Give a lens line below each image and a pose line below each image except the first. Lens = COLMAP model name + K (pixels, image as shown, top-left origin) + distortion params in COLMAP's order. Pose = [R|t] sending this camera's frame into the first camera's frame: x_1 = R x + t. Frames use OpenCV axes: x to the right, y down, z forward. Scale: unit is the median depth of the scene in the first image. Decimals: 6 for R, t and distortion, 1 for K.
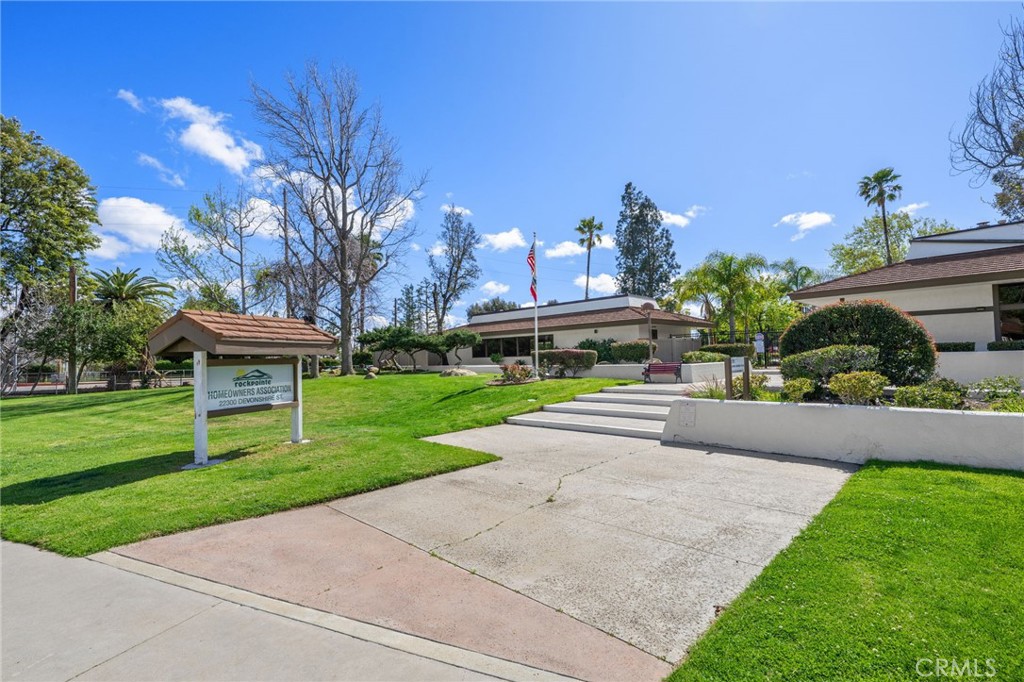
lens RADIAL K [[468.0, 0, 511.9], [0, 468.0, 355.9], [0, 0, 1]] dist [0.000644, -0.000134]
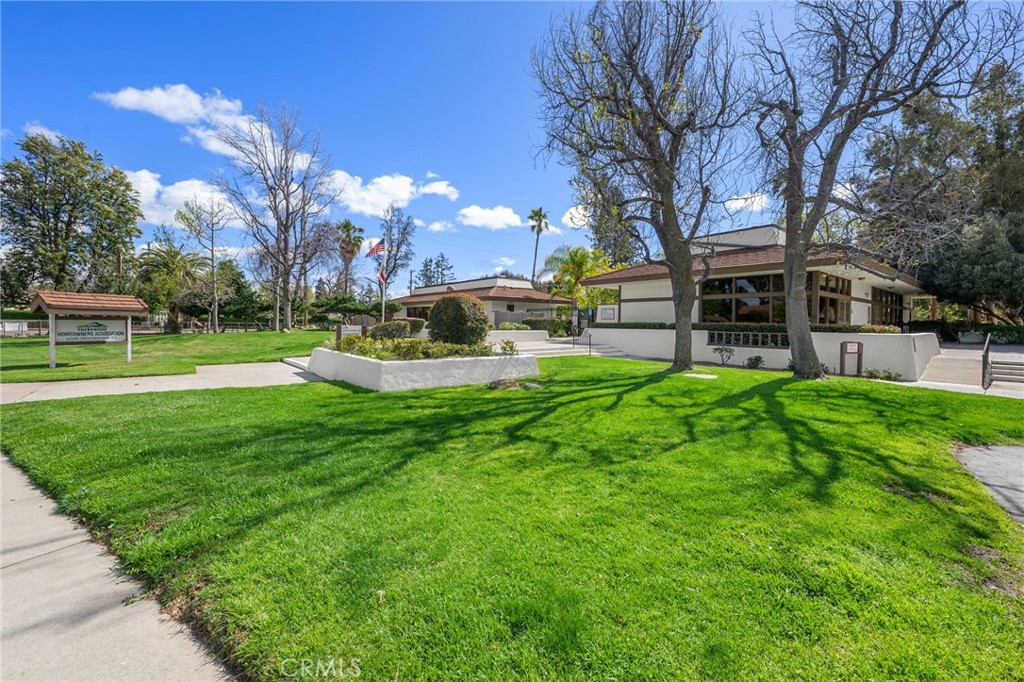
lens RADIAL K [[413.6, 0, 515.2], [0, 413.6, 347.0], [0, 0, 1]] dist [-0.002828, -0.000175]
pose [[0.993549, 0.043762, -0.104617, 0.299949], [-0.036879, 0.997081, 0.066850, -0.010251], [0.107237, -0.062560, 0.992263, -0.108049]]
